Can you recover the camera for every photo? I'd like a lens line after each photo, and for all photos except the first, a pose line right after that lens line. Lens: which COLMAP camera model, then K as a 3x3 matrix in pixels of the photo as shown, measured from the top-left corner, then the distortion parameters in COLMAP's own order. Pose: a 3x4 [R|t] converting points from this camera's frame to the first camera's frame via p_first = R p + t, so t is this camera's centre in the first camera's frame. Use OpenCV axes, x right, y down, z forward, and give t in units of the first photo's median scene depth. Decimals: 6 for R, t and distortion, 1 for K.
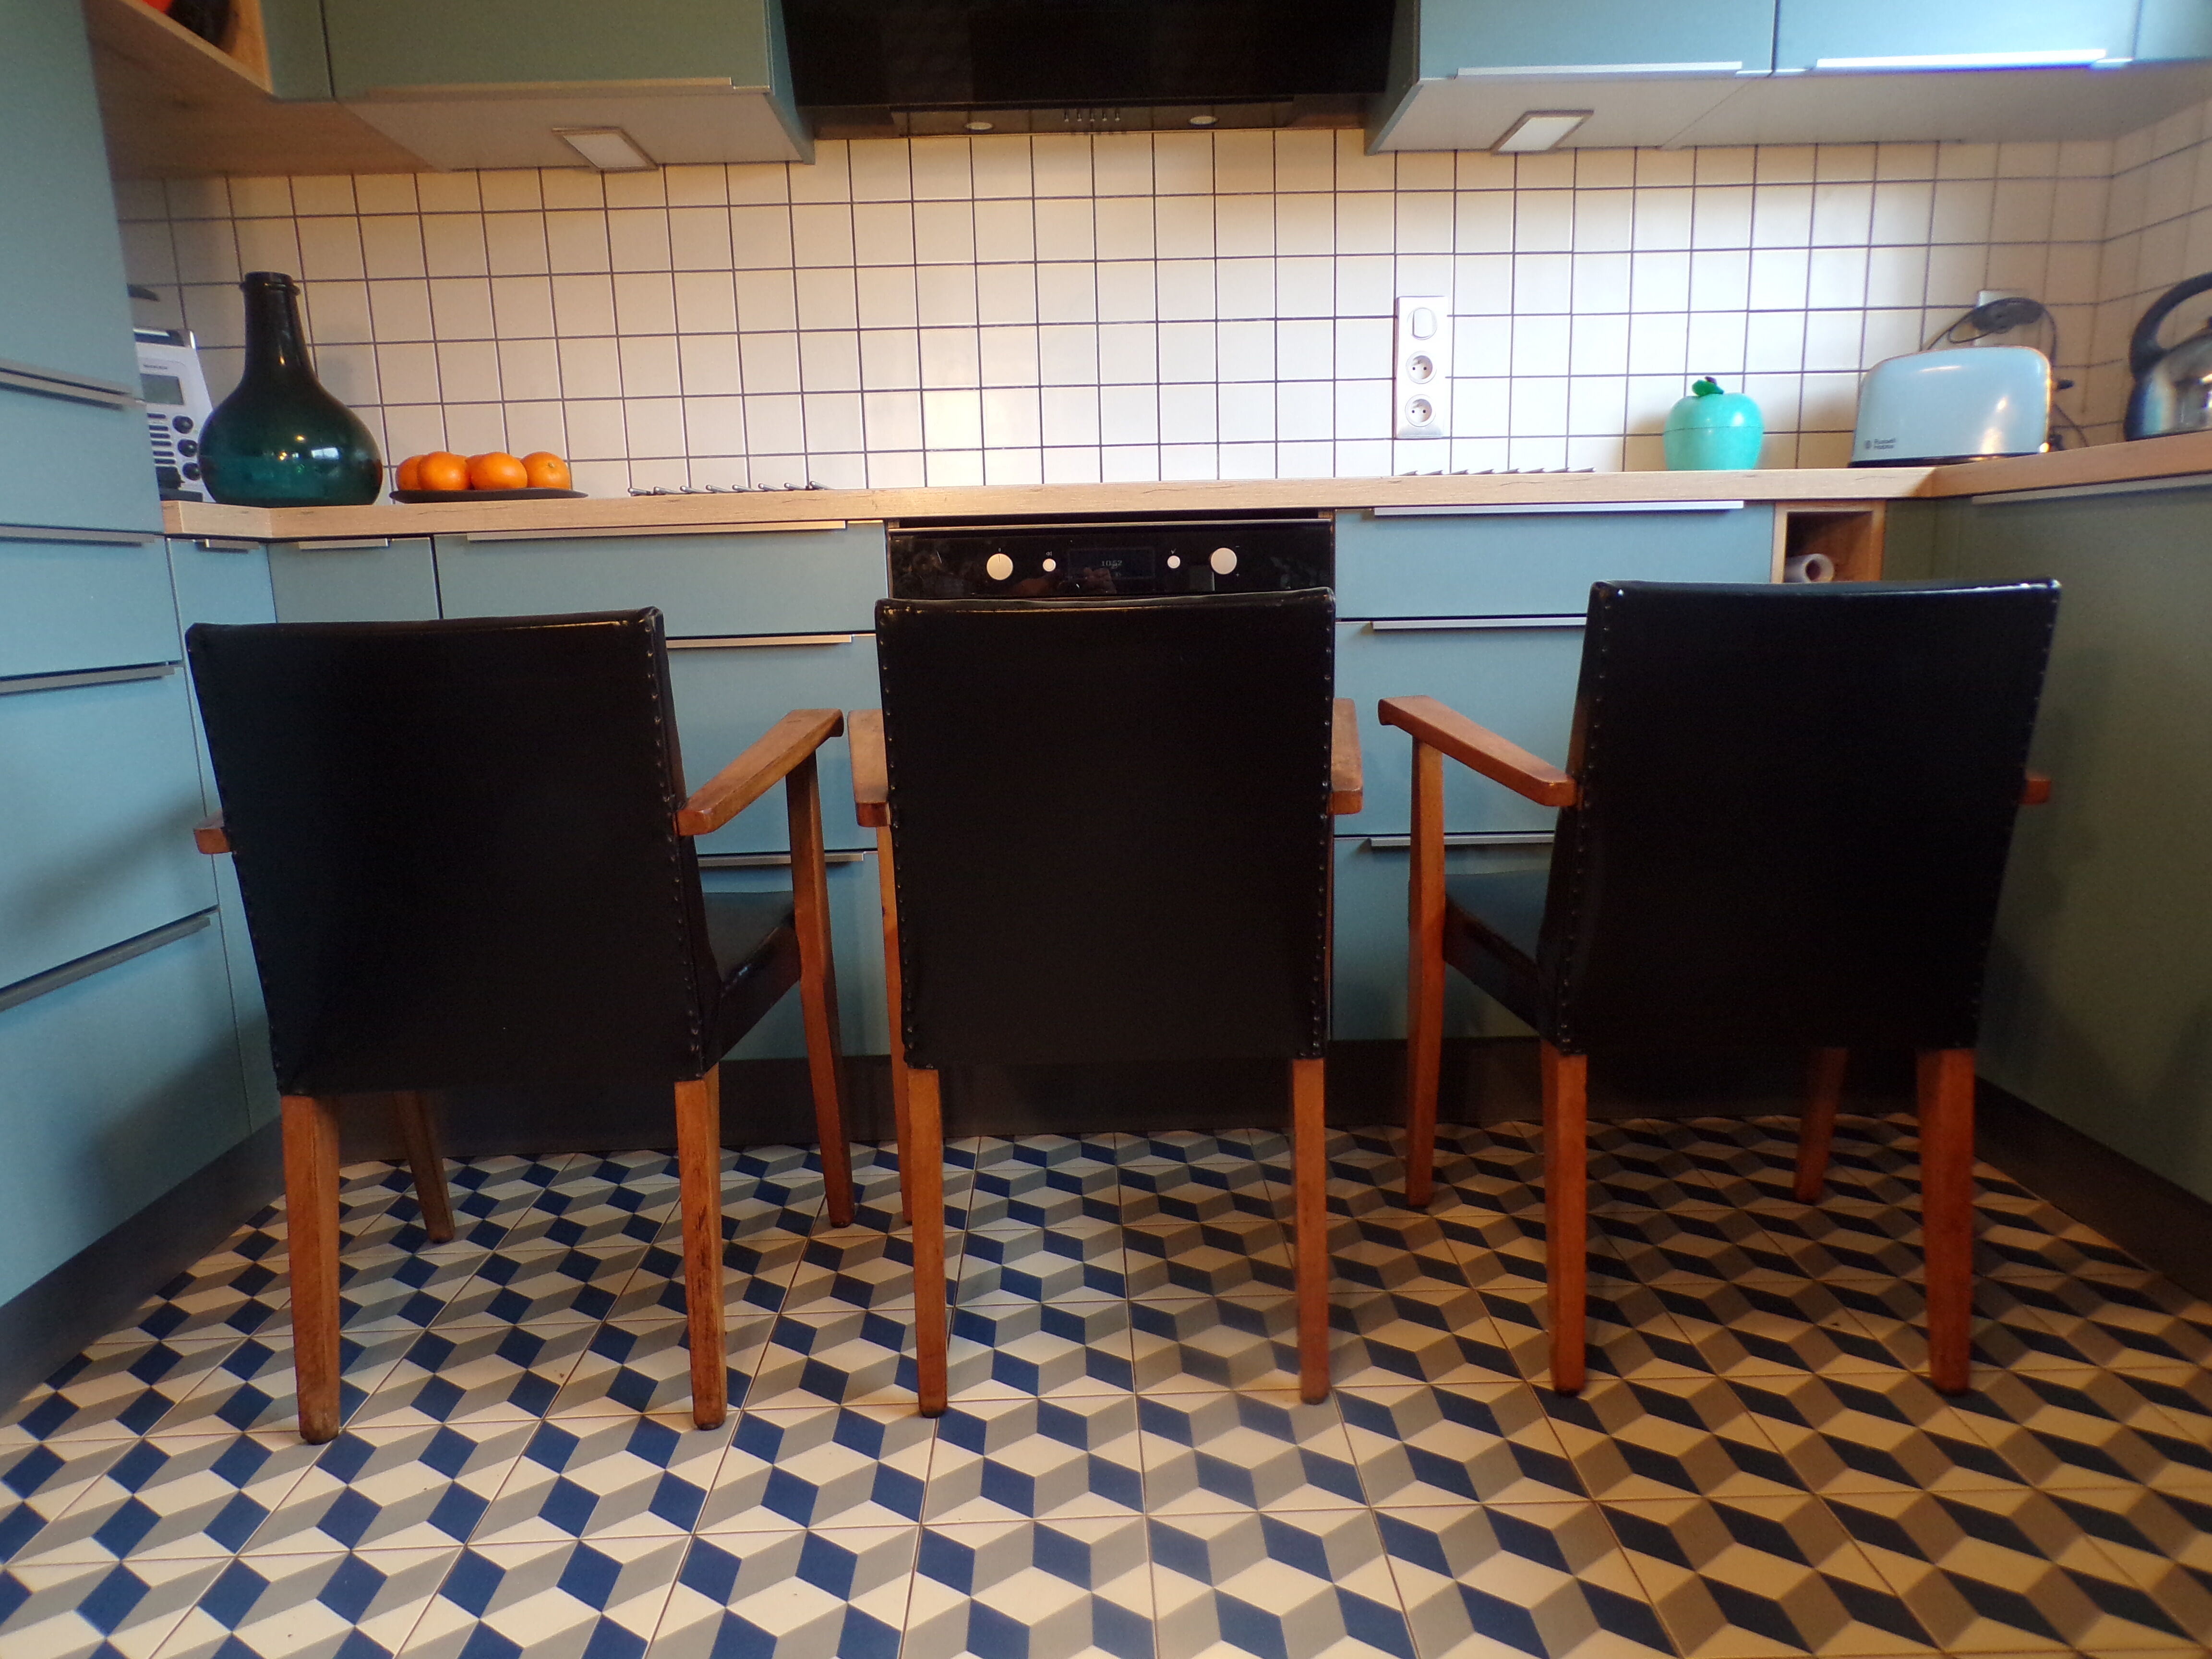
lens RADIAL K [[1482.6, 0, 1101.0], [0, 1482.6, 869.7], [0, 0, 1]] dist [0.002222, -0.000686]
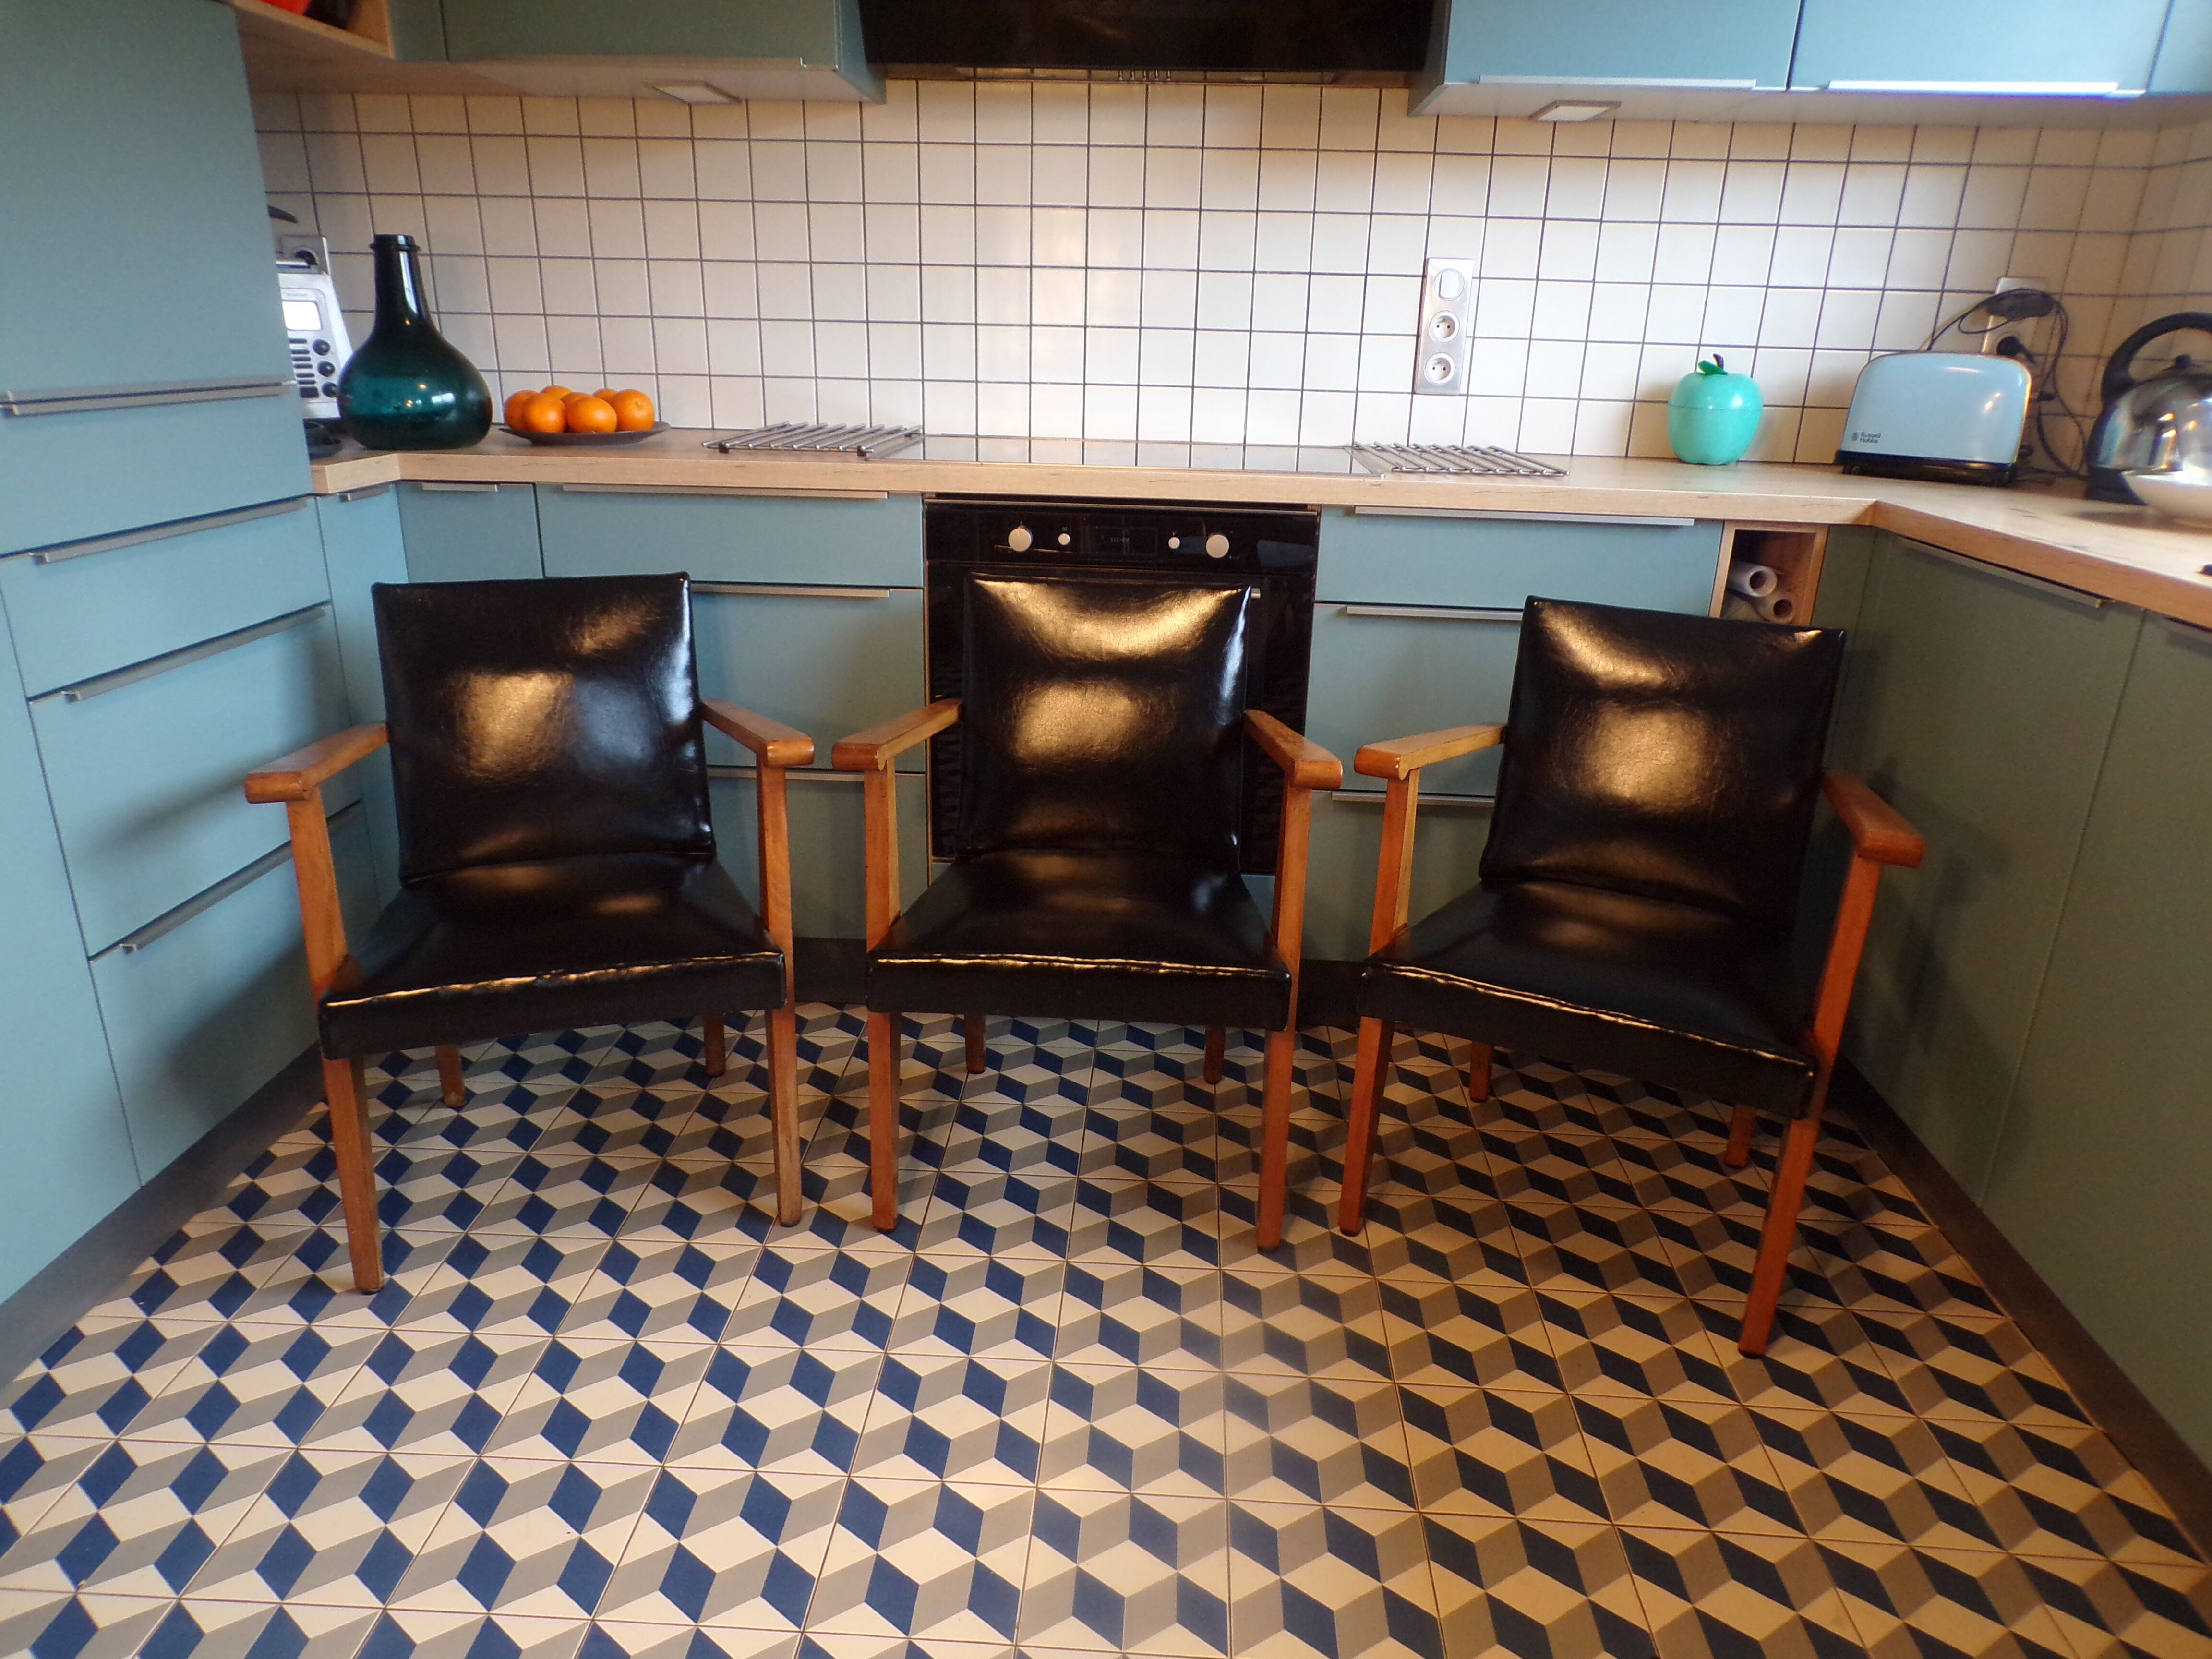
lens RADIAL K [[1482.6, 0, 1101.0], [0, 1482.6, 869.7], [0, 0, 1]] dist [0.002222, -0.000686]
pose [[0.995577, 0.074525, -0.057207, 0.067433], [-0.064260, 0.984360, 0.164031, -0.126970], [0.068537, -0.159630, 0.984795, -0.136082]]
